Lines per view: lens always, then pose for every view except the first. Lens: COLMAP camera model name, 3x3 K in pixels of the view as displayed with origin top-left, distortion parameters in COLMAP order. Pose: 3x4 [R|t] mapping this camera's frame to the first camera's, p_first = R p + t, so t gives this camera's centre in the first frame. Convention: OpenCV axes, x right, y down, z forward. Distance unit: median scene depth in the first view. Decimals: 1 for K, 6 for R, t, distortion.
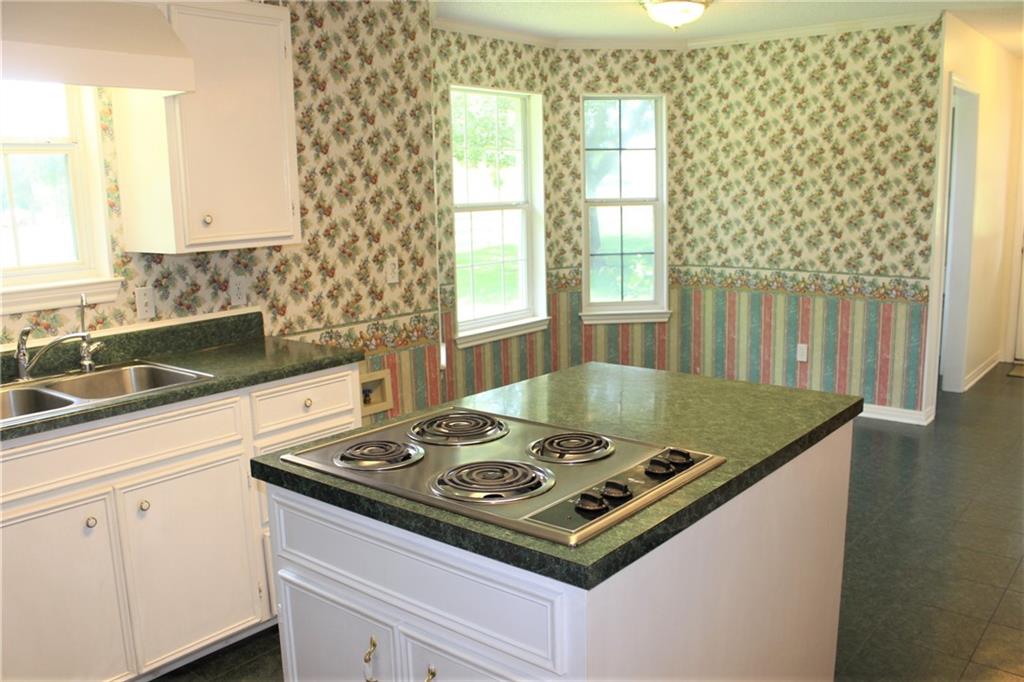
lens RADIAL K [[866.0, 0, 521.8], [0, 866.0, 343.1], [0, 0, 1]] dist [-0.160091, 0.145244]
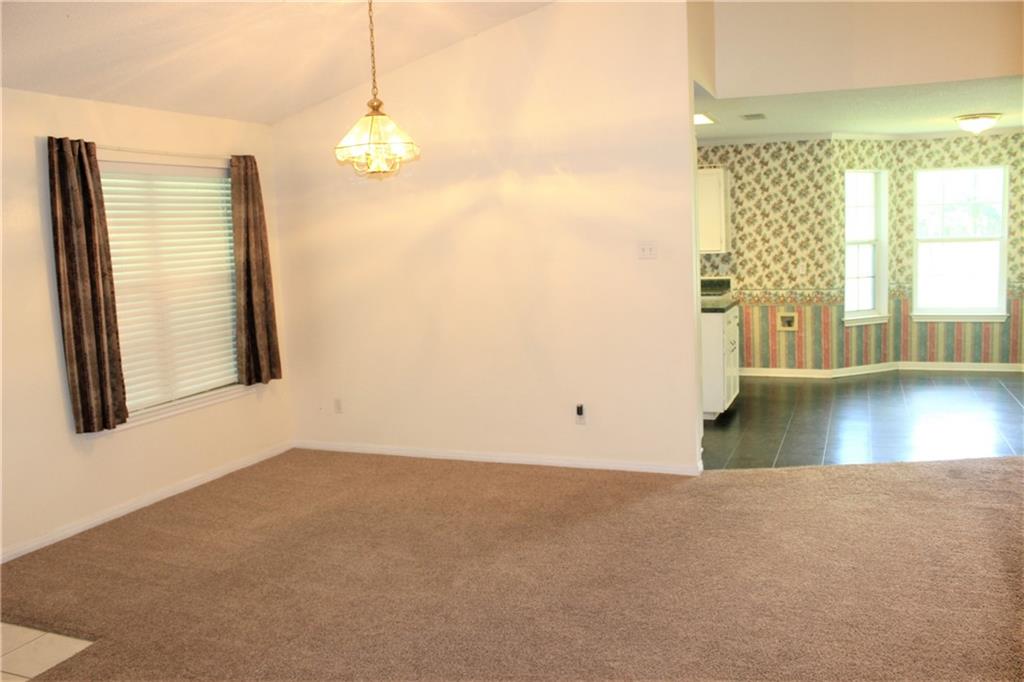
lens RADIAL K [[858.2, 0, 512.0], [0, 858.2, 341.0], [0, 0, 1]] dist [-0.170372, 0.159718]
pose [[0.288678, 0.127021, -0.948963, 1.691396], [-0.138984, 0.986221, 0.089729, 0.009135], [0.947285, 0.105988, 0.302354, -0.338176]]
